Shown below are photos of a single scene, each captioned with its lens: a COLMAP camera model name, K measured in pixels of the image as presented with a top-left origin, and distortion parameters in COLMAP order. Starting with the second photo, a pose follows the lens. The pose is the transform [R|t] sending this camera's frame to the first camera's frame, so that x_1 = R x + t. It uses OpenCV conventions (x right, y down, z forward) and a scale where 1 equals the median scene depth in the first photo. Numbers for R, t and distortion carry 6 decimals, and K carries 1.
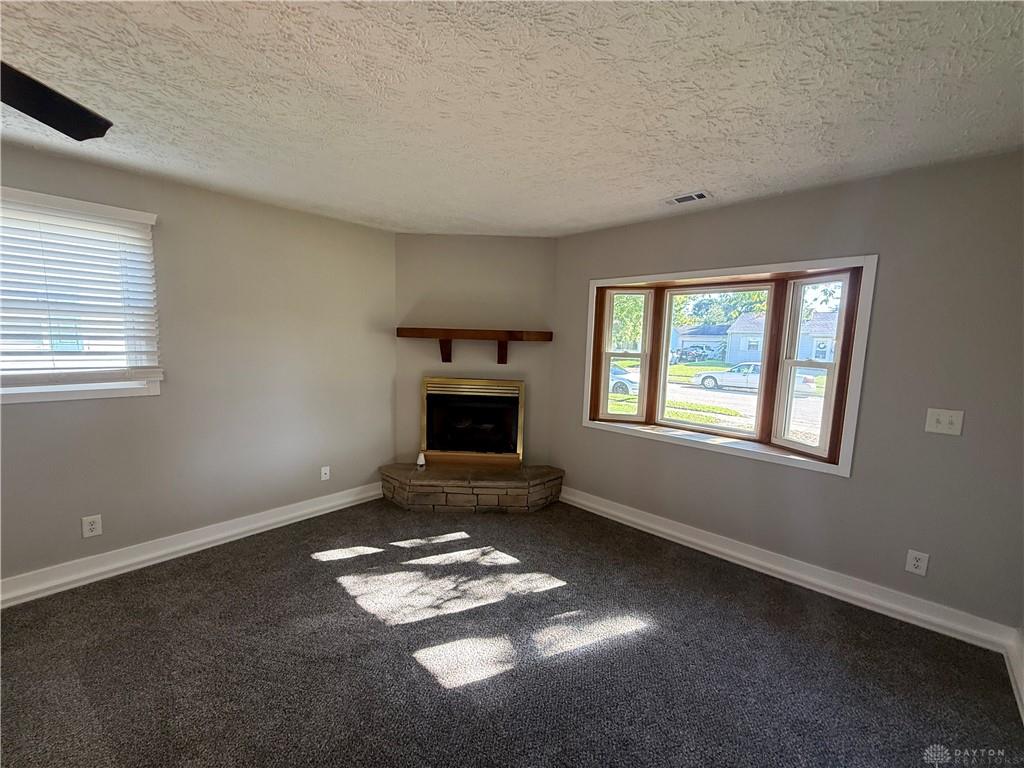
lens RADIAL K [[408.7, 0, 509.9], [0, 408.7, 385.9], [0, 0, 1]] dist [-0.000080, -0.000101]
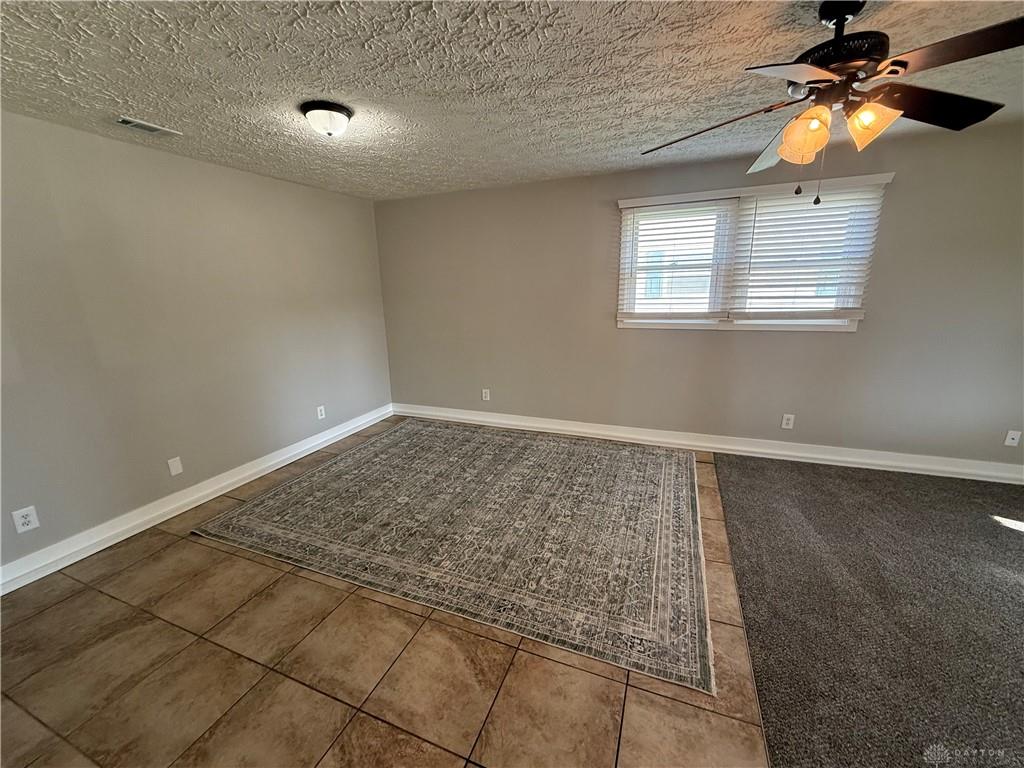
lens RADIAL K [[408.7, 0, 509.9], [0, 408.7, 385.9], [0, 0, 1]] dist [-0.000080, -0.000101]
pose [[0.363364, 0.188977, -0.912280, -0.090202], [-0.068338, 0.981980, 0.176196, 0.033367], [0.929138, -0.001680, 0.369730, -0.368664]]
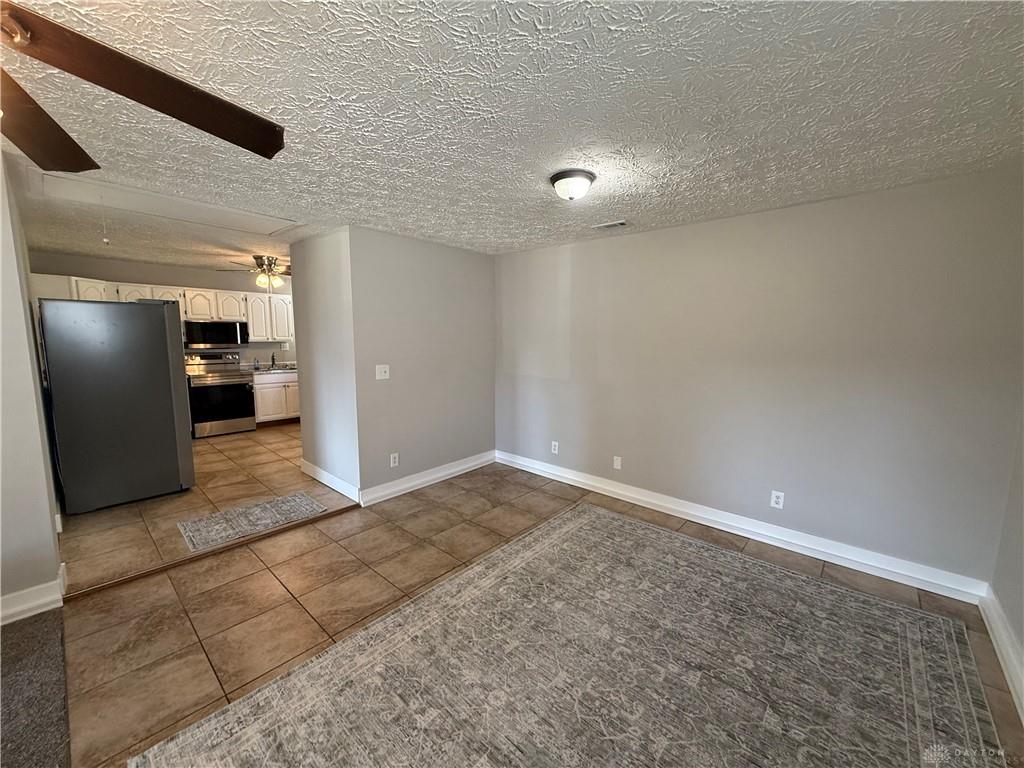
lens RADIAL K [[408.7, 0, 509.9], [0, 408.7, 385.9], [0, 0, 1]] dist [-0.000080, -0.000101]
pose [[-0.999288, -0.028520, -0.024693, -0.886105], [-0.033464, 0.972324, 0.231229, -0.091903], [0.017415, 0.231891, -0.972586, 0.508679]]
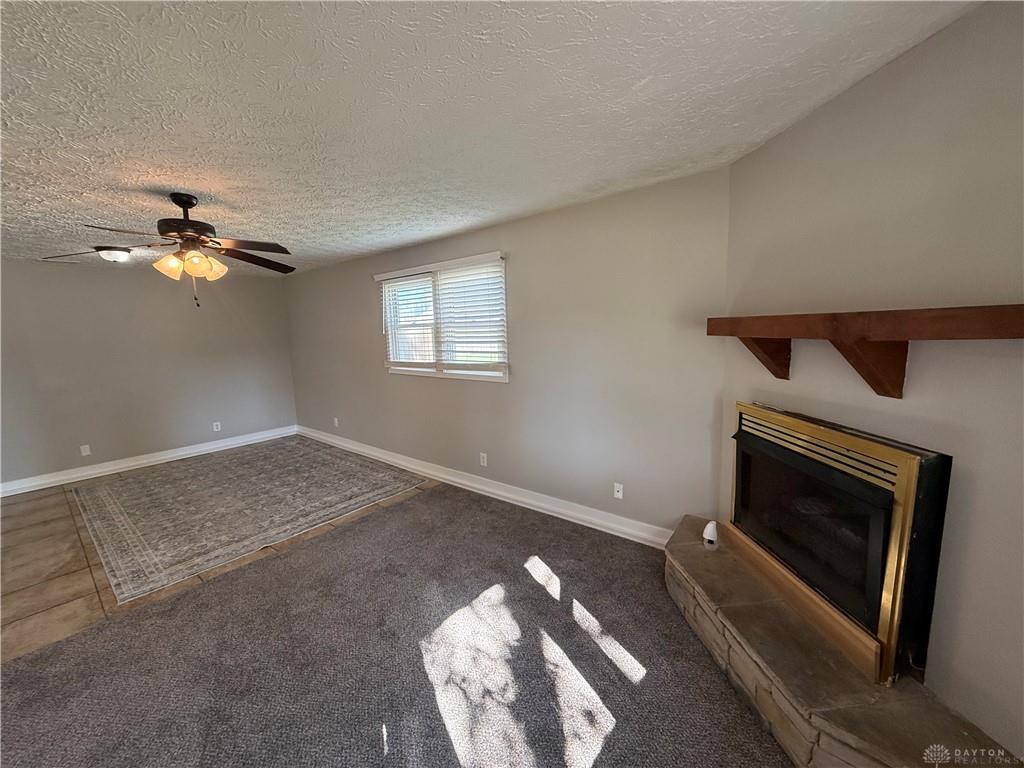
lens RADIAL K [[408.2, 0, 514.1], [0, 408.2, 388.0], [0, 0, 1]] dist [-0.000613, -0.000225]
pose [[0.065356, 0.123568, -0.990182, 0.471637], [-0.071929, 0.990305, 0.118836, -0.118052], [0.995266, 0.063456, 0.073611, 0.863404]]
